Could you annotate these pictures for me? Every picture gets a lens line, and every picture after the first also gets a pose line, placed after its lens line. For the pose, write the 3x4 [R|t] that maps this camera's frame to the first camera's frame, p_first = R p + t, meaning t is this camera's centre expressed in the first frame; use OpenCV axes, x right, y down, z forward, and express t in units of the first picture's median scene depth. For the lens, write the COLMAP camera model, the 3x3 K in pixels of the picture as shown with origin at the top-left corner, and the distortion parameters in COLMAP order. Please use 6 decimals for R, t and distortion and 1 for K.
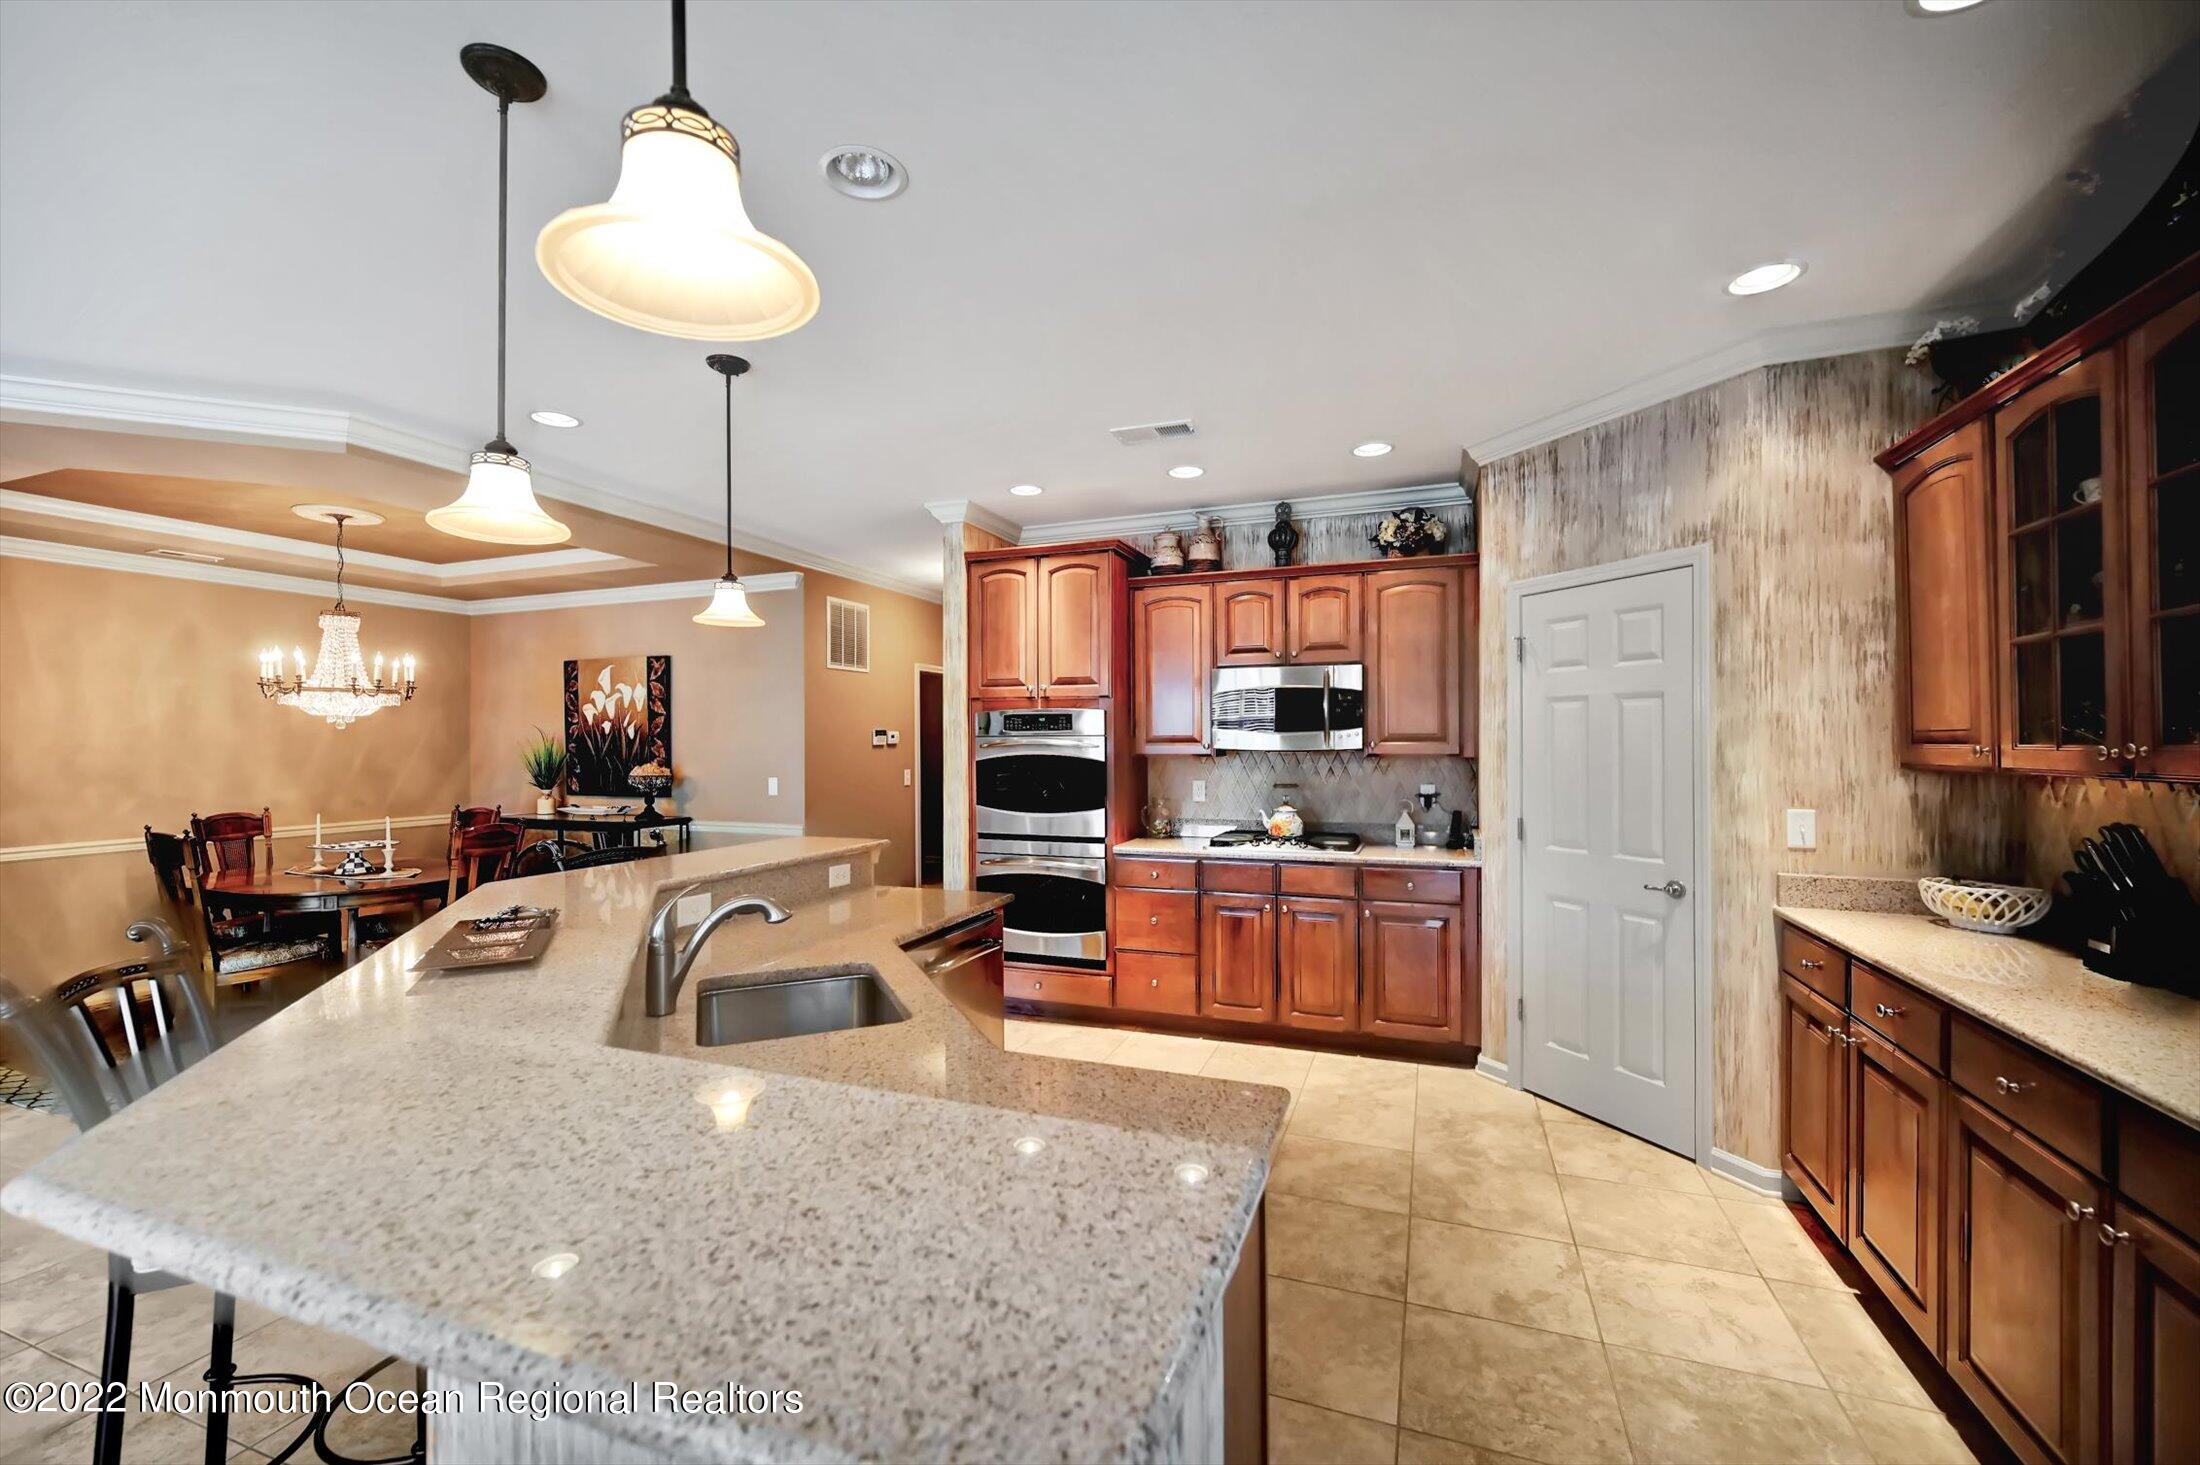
lens RADIAL K [[892.6, 0, 1104.1], [0, 892.6, 738.5], [0, 0, 1]] dist [0.000502, -0.000210]
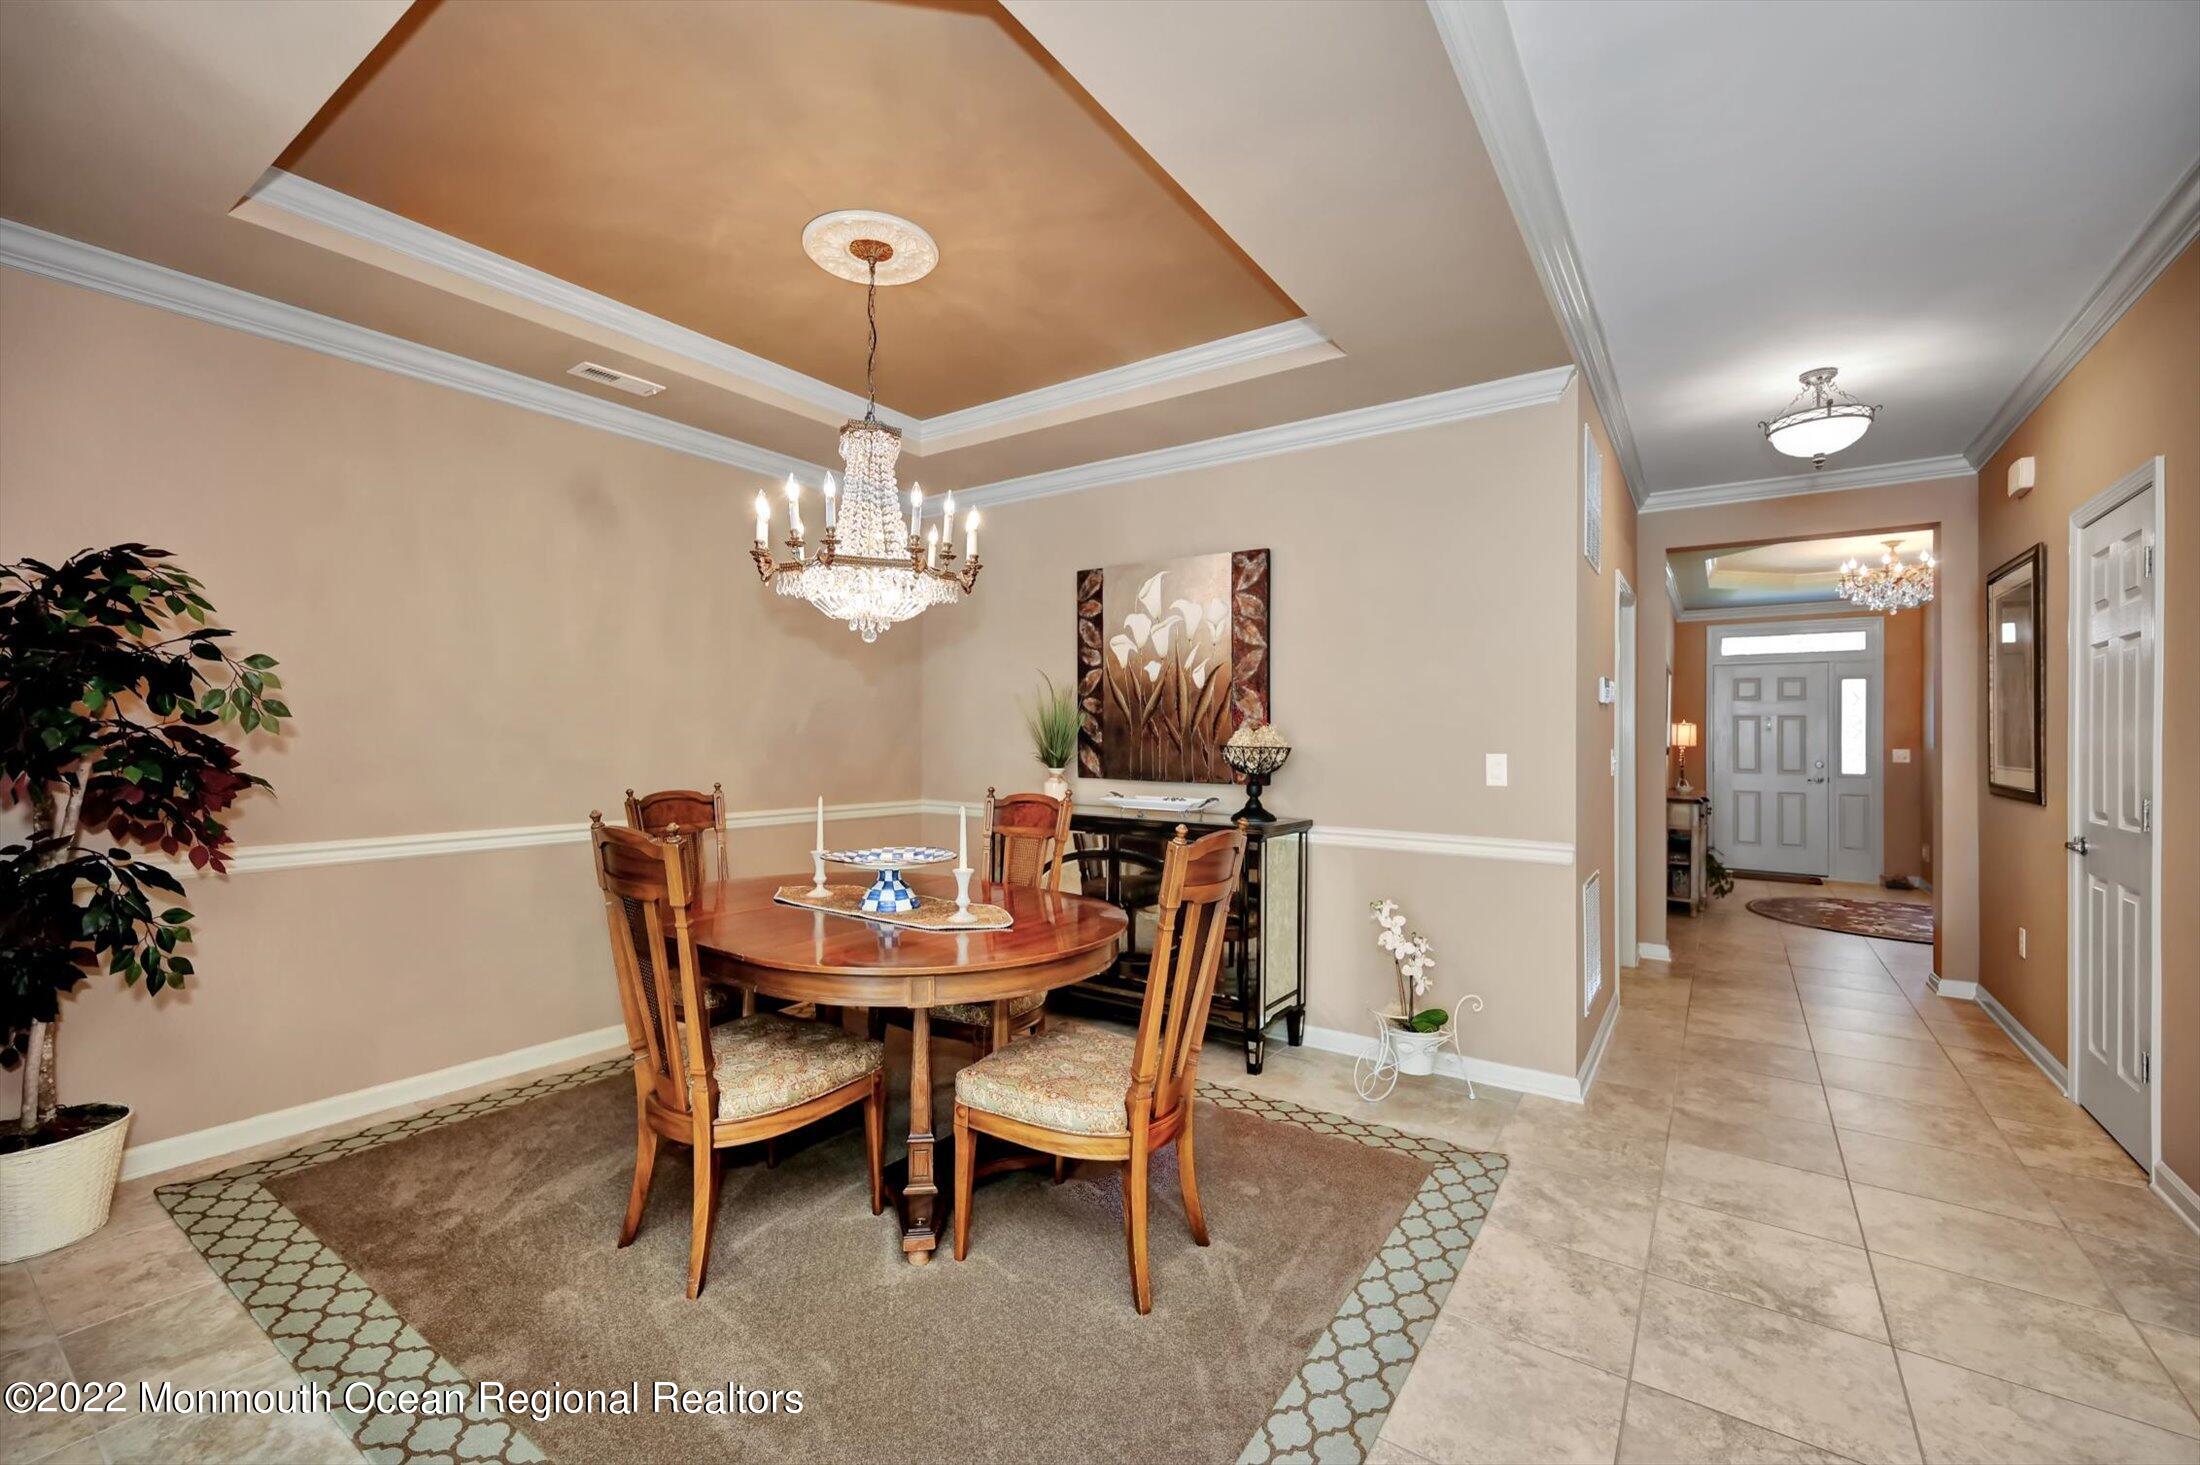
lens RADIAL K [[921.4, 0, 1097.6], [0, 921.4, 741.6], [0, 0, 1]] dist [0.002157, 0.000088]
pose [[0.969273, 0.013732, -0.245602, -0.442048], [-0.013459, 0.999906, 0.002790, 0.035904], [0.245617, 0.000602, 0.969367, 0.372215]]
